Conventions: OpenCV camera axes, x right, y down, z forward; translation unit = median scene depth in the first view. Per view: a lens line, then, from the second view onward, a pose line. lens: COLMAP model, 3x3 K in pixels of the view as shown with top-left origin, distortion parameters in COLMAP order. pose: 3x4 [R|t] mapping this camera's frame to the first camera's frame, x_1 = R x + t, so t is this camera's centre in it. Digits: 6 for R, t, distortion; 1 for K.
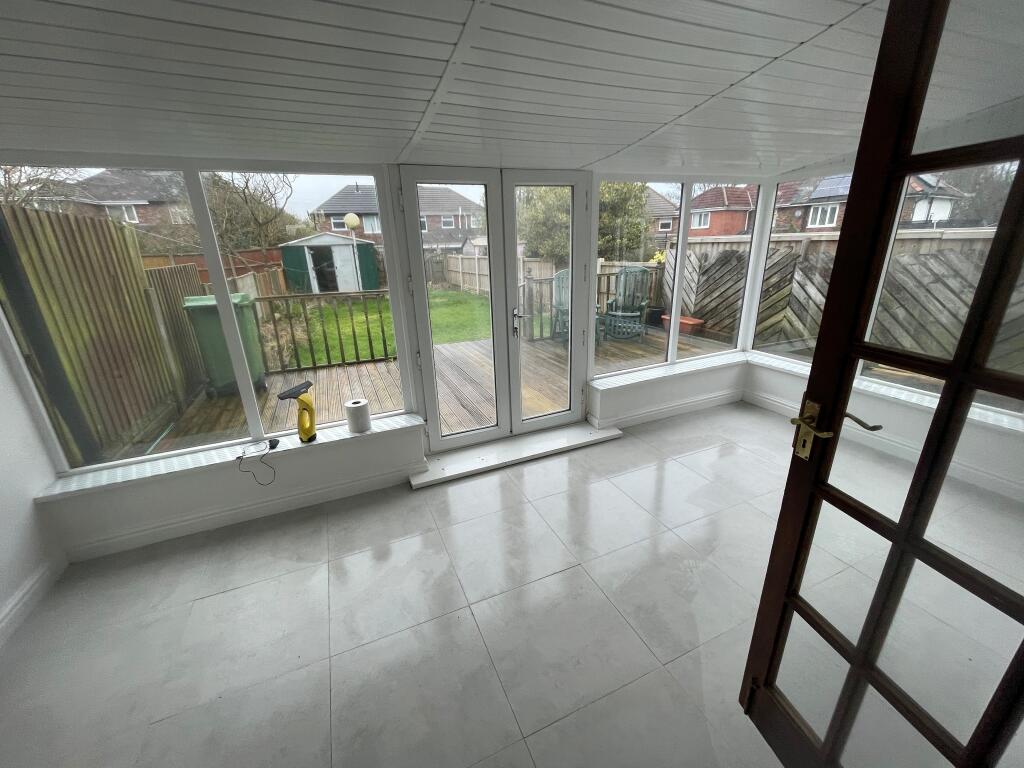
lens RADIAL K [[415.9, 0, 513.0], [0, 415.9, 387.0], [0, 0, 1]] dist [-0.003116, 0.000352]
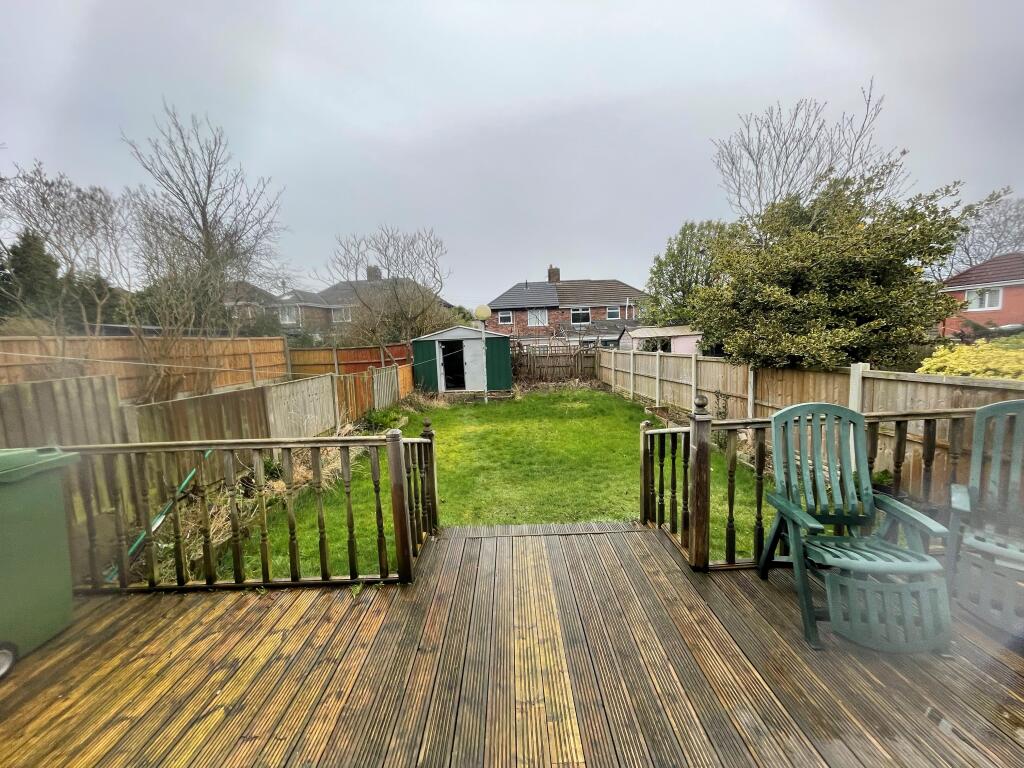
lens RADIAL K [[415.9, 0, 513.0], [0, 415.9, 387.0], [0, 0, 1]] dist [-0.003116, 0.000352]
pose [[0.921160, 0.037773, -0.387346, 0.011691], [-0.116735, 0.976269, -0.182408, -0.088572], [0.371264, 0.213244, 0.903709, 0.249329]]
